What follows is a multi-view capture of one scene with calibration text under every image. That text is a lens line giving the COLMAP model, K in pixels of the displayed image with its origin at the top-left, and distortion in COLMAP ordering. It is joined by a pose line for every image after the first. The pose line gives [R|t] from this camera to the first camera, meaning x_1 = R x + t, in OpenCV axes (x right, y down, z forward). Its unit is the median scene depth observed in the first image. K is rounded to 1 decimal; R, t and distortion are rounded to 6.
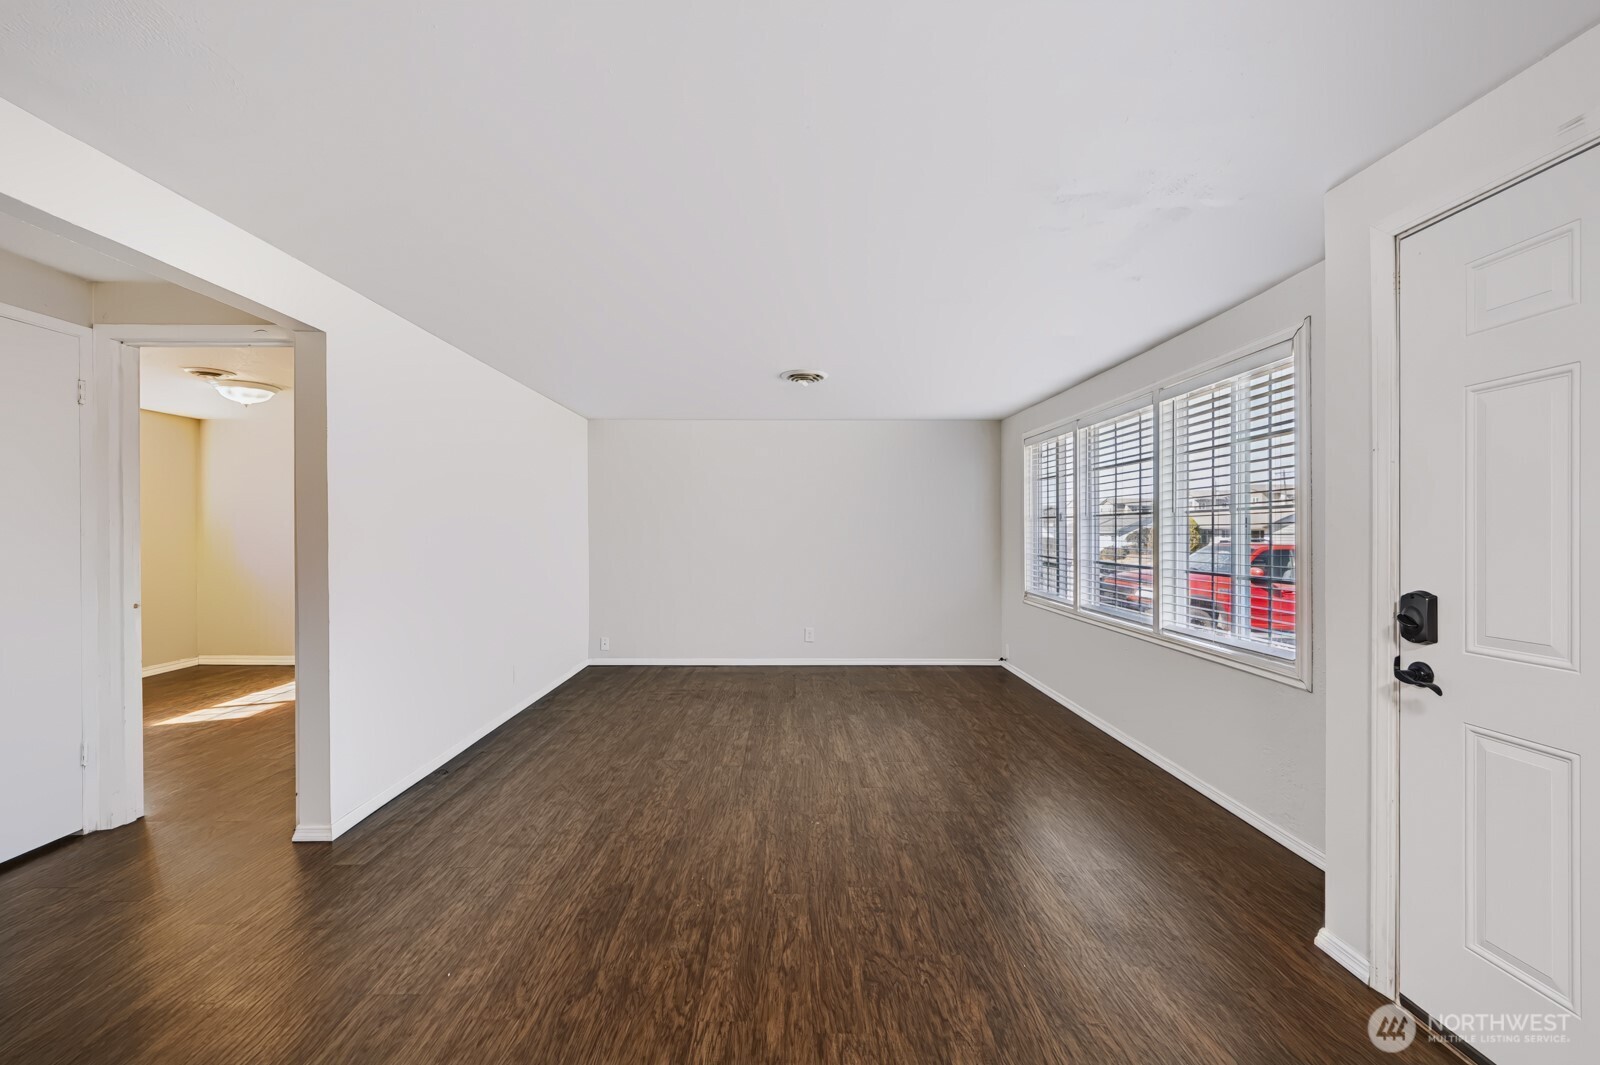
lens RADIAL K [[631.0, 0, 790.0], [0, 631.0, 540.0], [0, 0, 1]] dist [-0.001665, -0.001513]
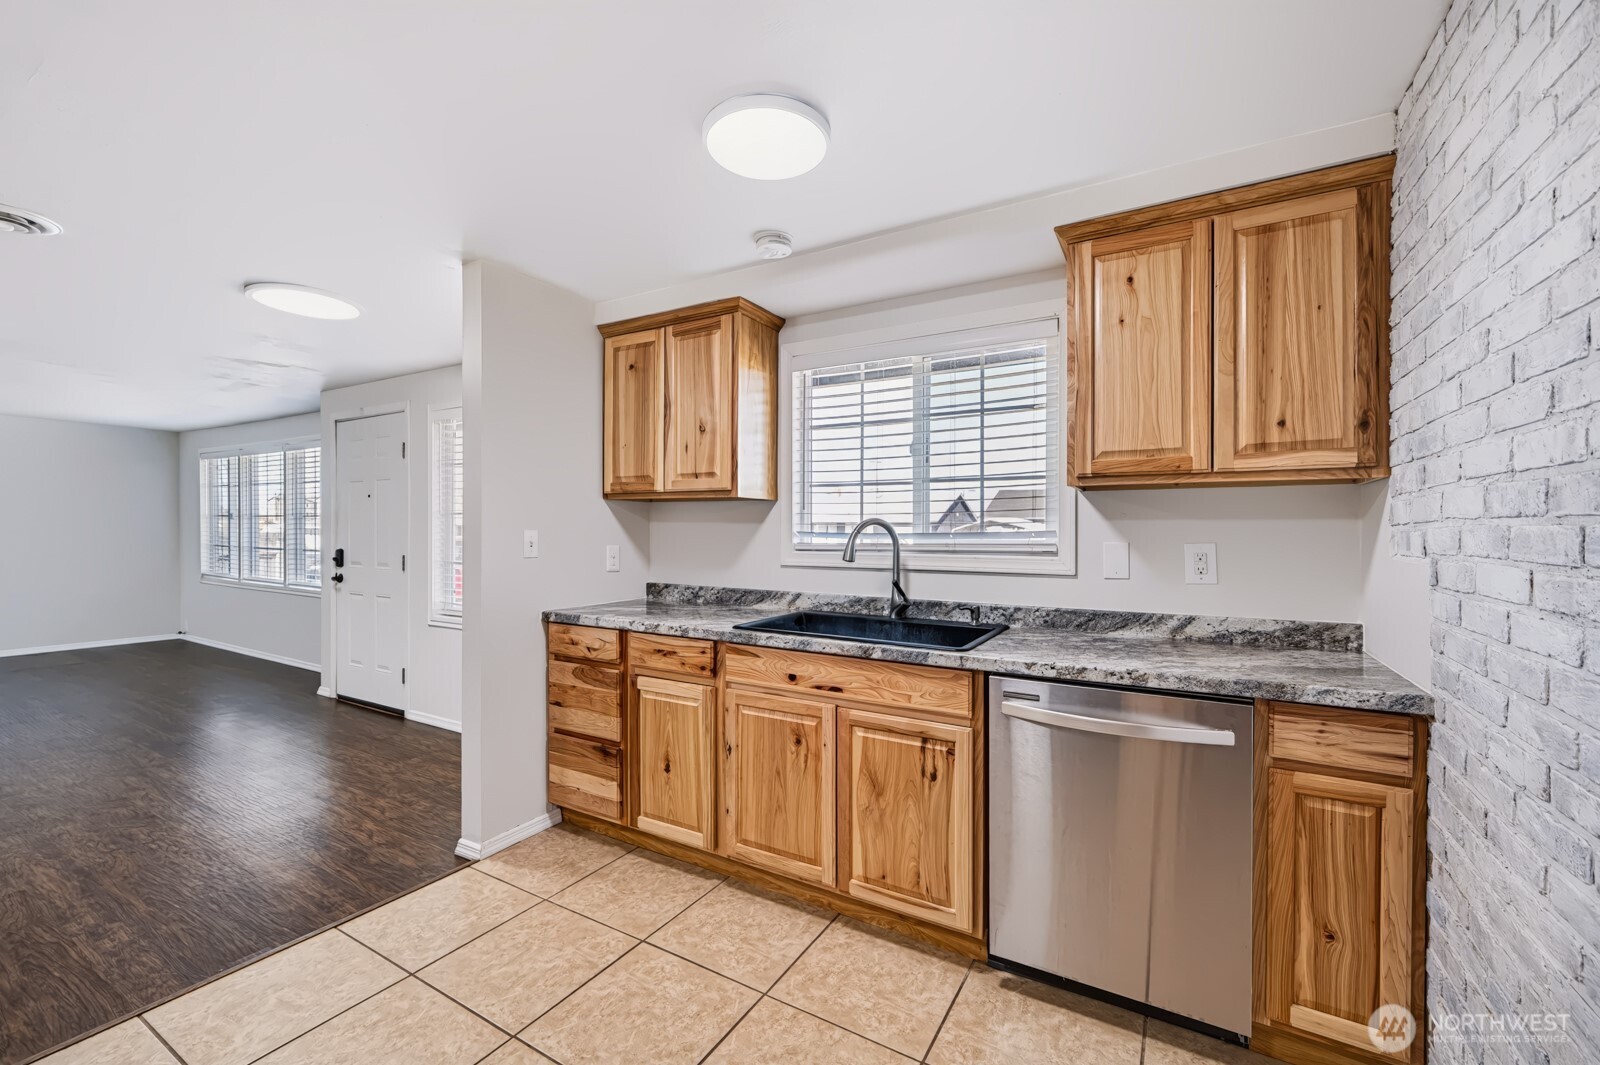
lens RADIAL K [[666.3, 0, 813.6], [0, 666.3, 533.5], [0, 0, 1]] dist [0.001579, -0.000492]
pose [[0.503780, -0.001952, 0.863830, -0.255486], [0.005061, 0.999987, -0.000692, 0.012505], [-0.863817, 0.004720, 0.503783, -1.149294]]
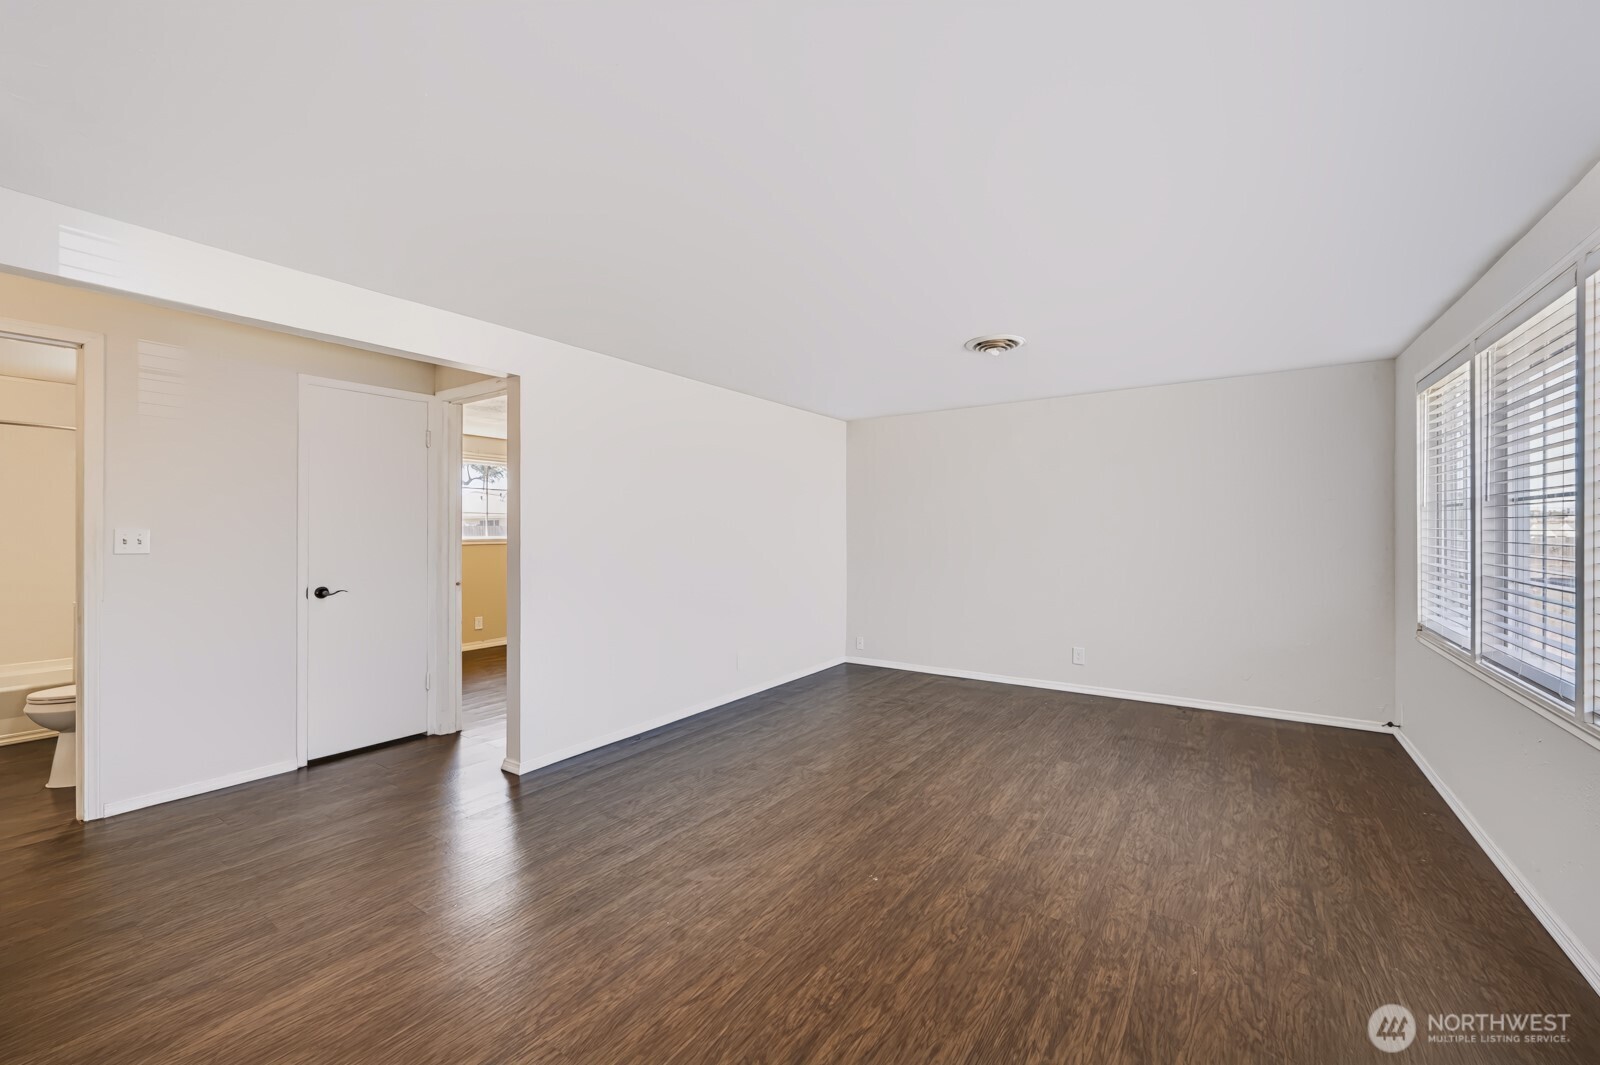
lens RADIAL K [[631.0, 0, 802.5], [0, 631.0, 534.6], [0, 0, 1]] dist [-0.001665, -0.001513]
pose [[0.824598, -0.001684, -0.565717, 0.350612], [-0.004487, 0.999945, -0.009518, 0.002846], [0.565702, 0.010387, 0.824544, 0.206332]]
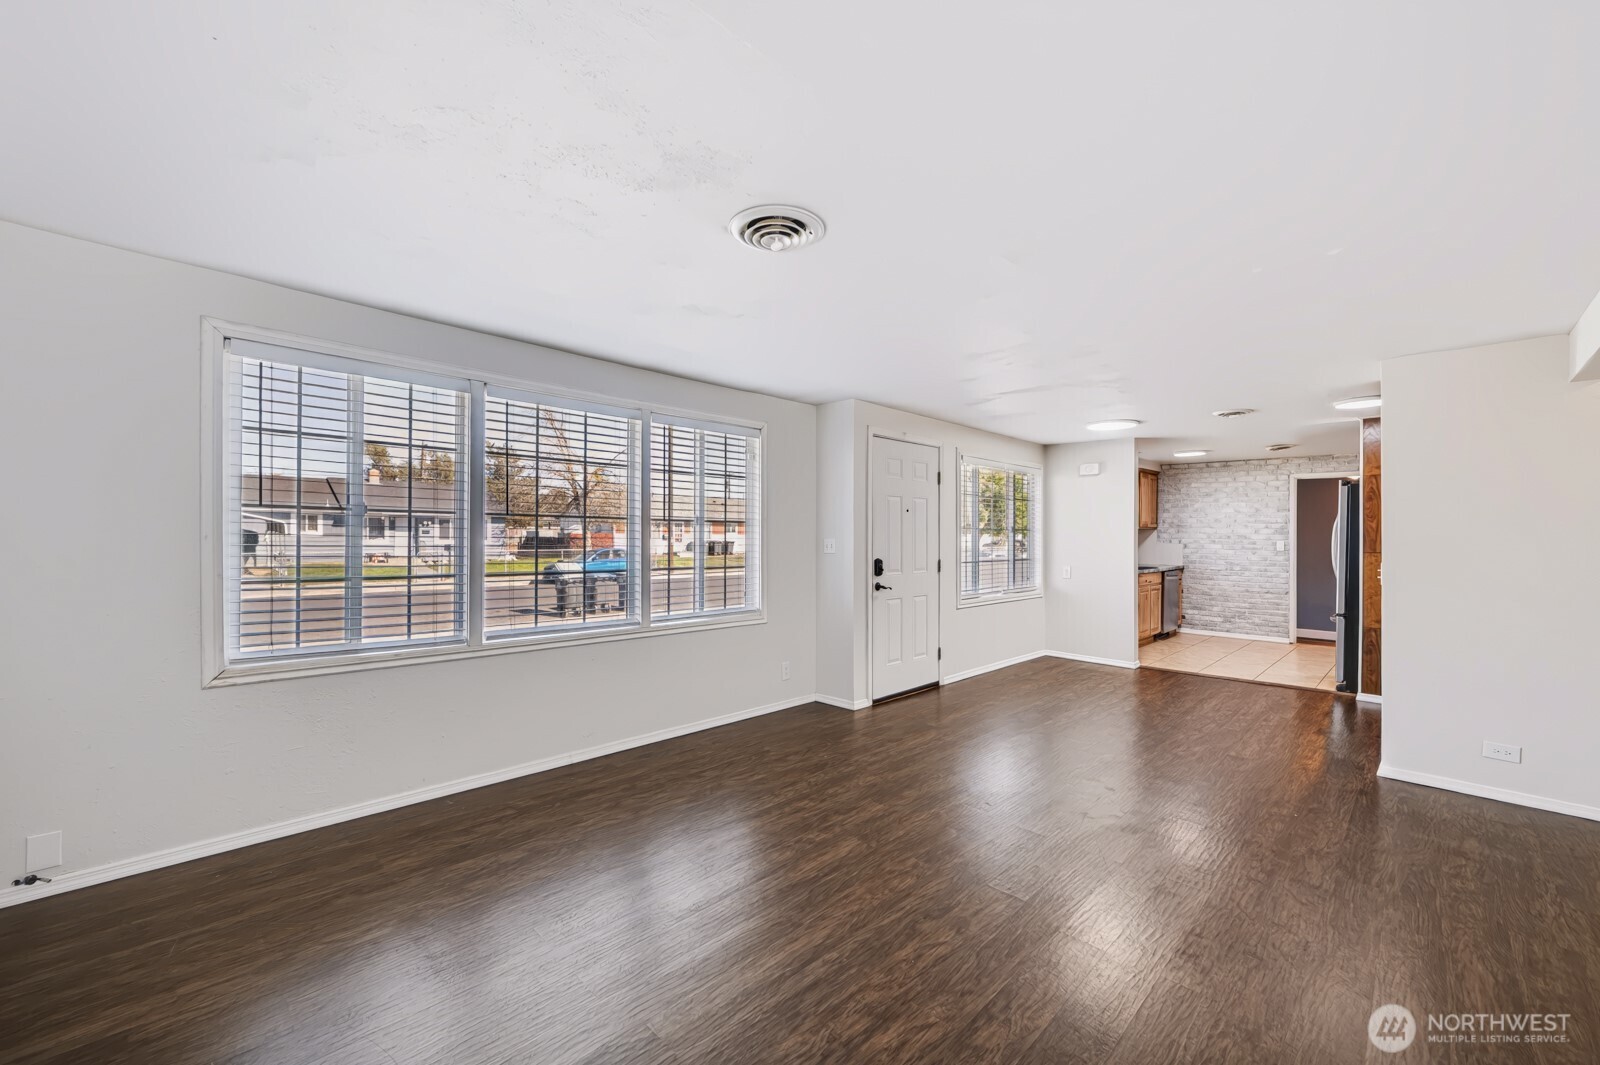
lens RADIAL K [[631.0, 0, 807.8], [0, 631.0, 537.0], [0, 0, 1]] dist [-0.001665, -0.001513]
pose [[-0.709973, -0.012365, 0.704120, -0.416676], [-0.003239, 0.999893, 0.014294, -0.030497], [-0.704221, 0.007868, -0.709937, 1.623321]]
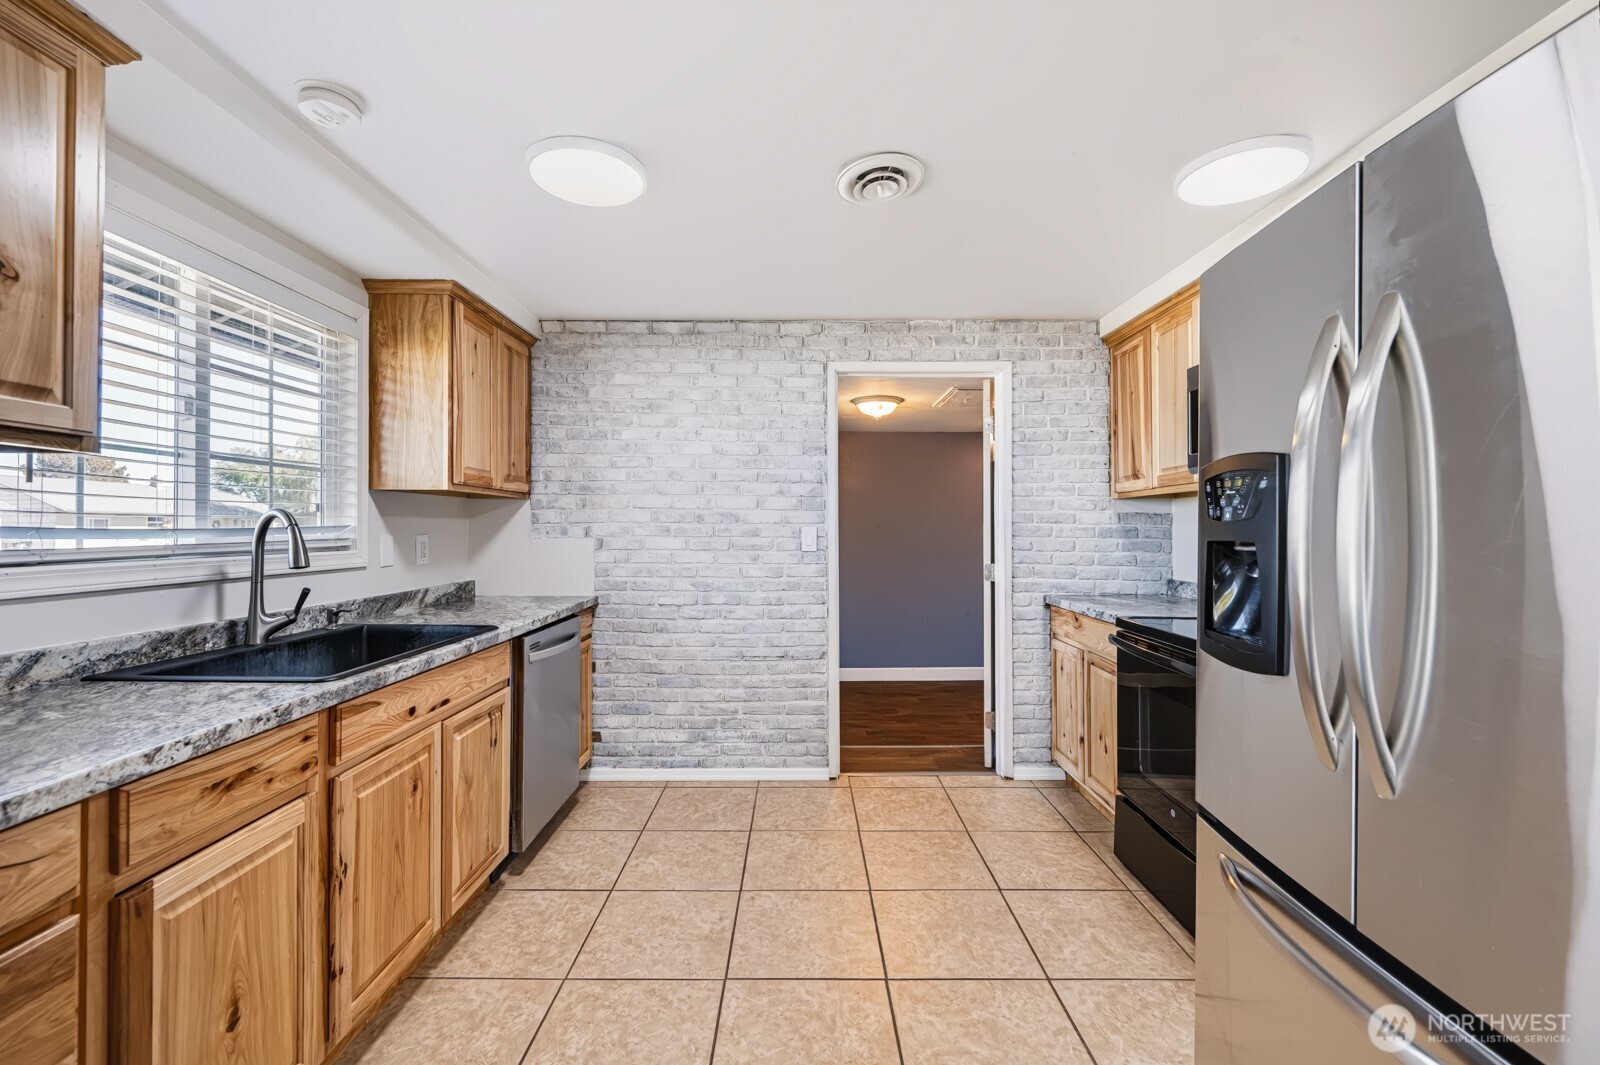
lens RADIAL K [[666.3, 0, 797.1], [0, 666.3, 515.5], [0, 0, 1]] dist [0.001579, -0.000492]
pose [[-0.999992, -0.002572, -0.002964, 0.004090], [-0.002543, 0.999947, -0.010012, 0.005326], [0.002990, -0.010004, -0.999945, -0.269973]]
